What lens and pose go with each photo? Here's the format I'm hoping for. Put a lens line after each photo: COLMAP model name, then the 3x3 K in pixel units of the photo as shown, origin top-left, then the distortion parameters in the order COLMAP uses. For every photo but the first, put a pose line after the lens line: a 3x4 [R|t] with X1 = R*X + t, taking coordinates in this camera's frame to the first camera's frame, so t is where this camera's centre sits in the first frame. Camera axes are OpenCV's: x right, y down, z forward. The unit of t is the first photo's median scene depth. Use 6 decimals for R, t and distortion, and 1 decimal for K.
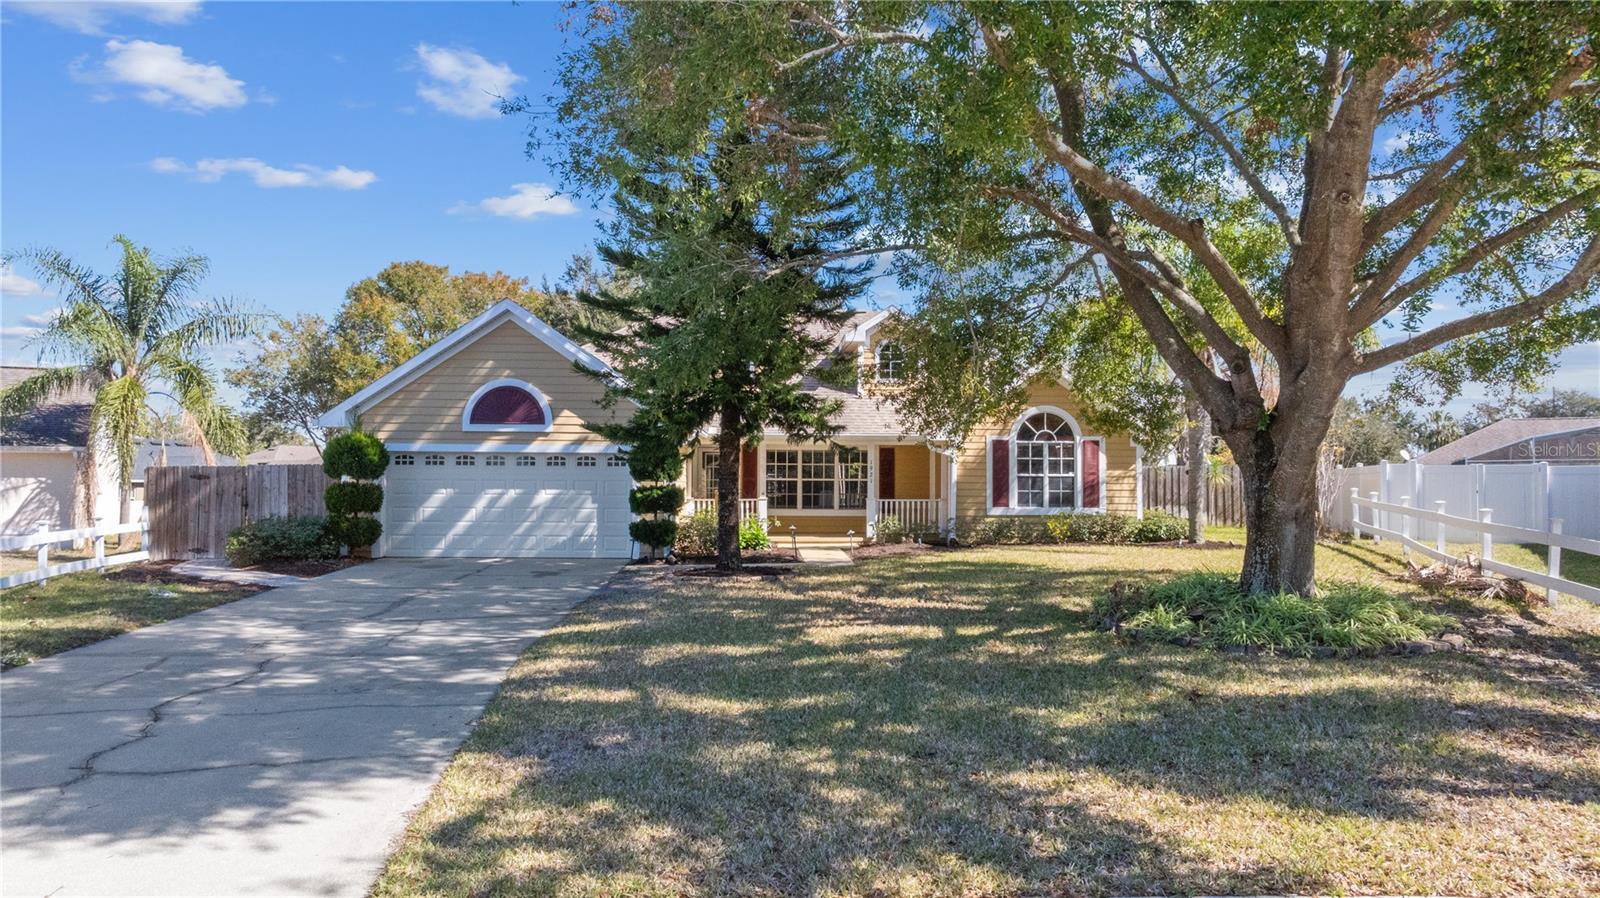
lens RADIAL K [[1188.3, 0, 800.0], [0, 1188.3, 449.0], [0, 0, 1]] dist [0.001306, -0.000157]
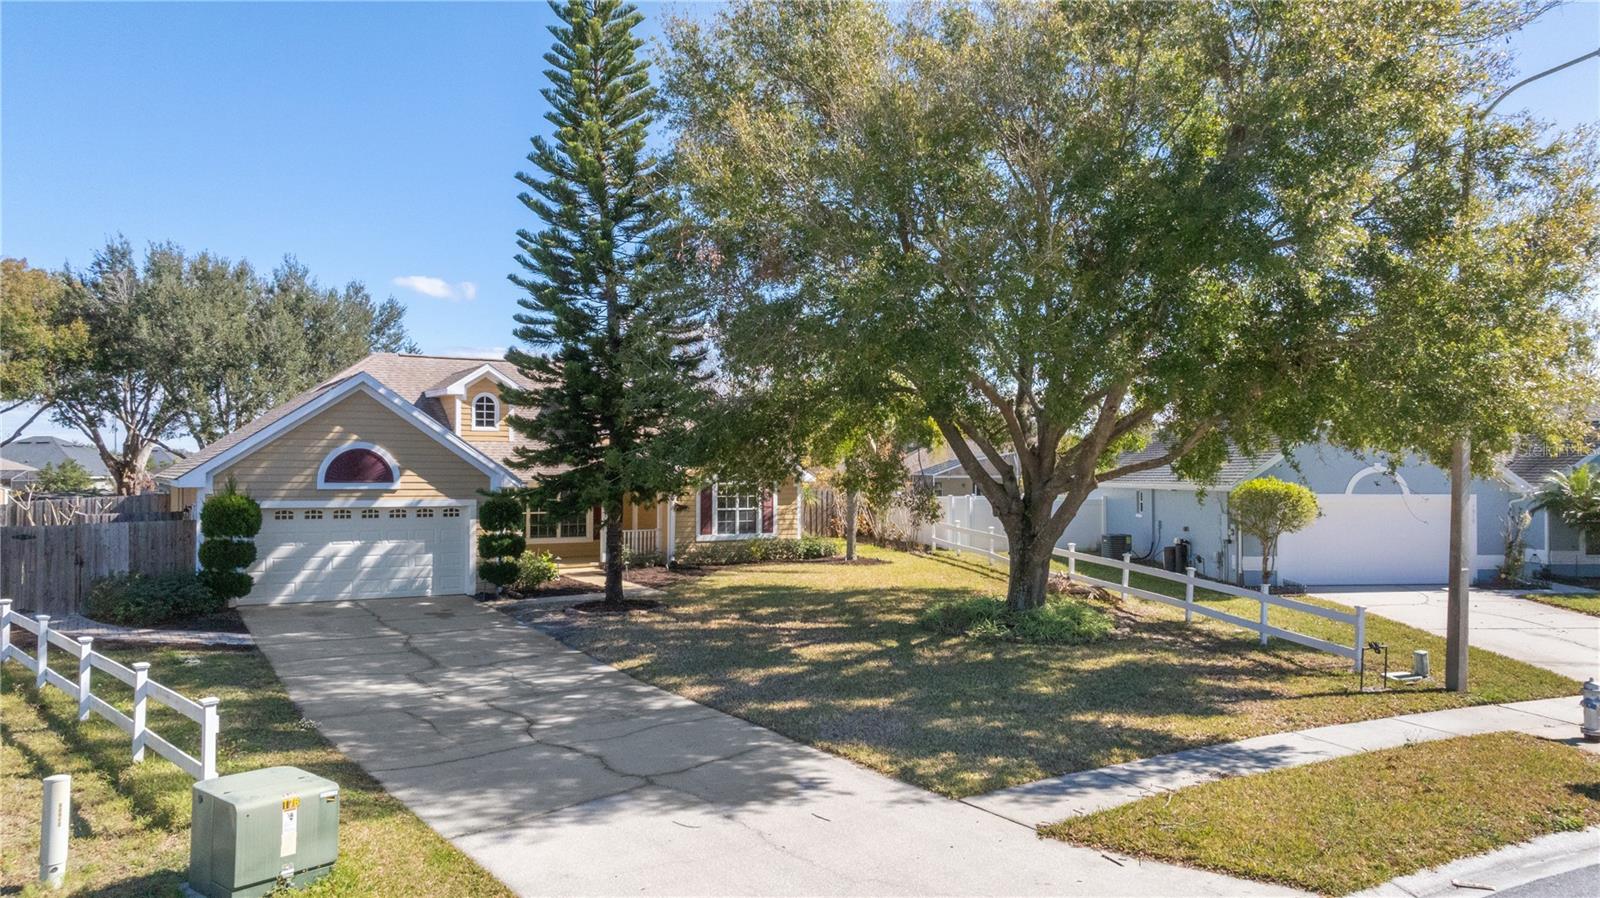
lens RADIAL K [[1188.3, 0, 800.0], [0, 1188.3, 449.0], [0, 0, 1]] dist [0.001306, -0.000157]
pose [[0.862943, 0.004232, 0.505283, -0.451766], [-0.017008, 0.999642, 0.020674, -0.083031], [-0.505015, -0.026434, 0.862706, -0.191668]]
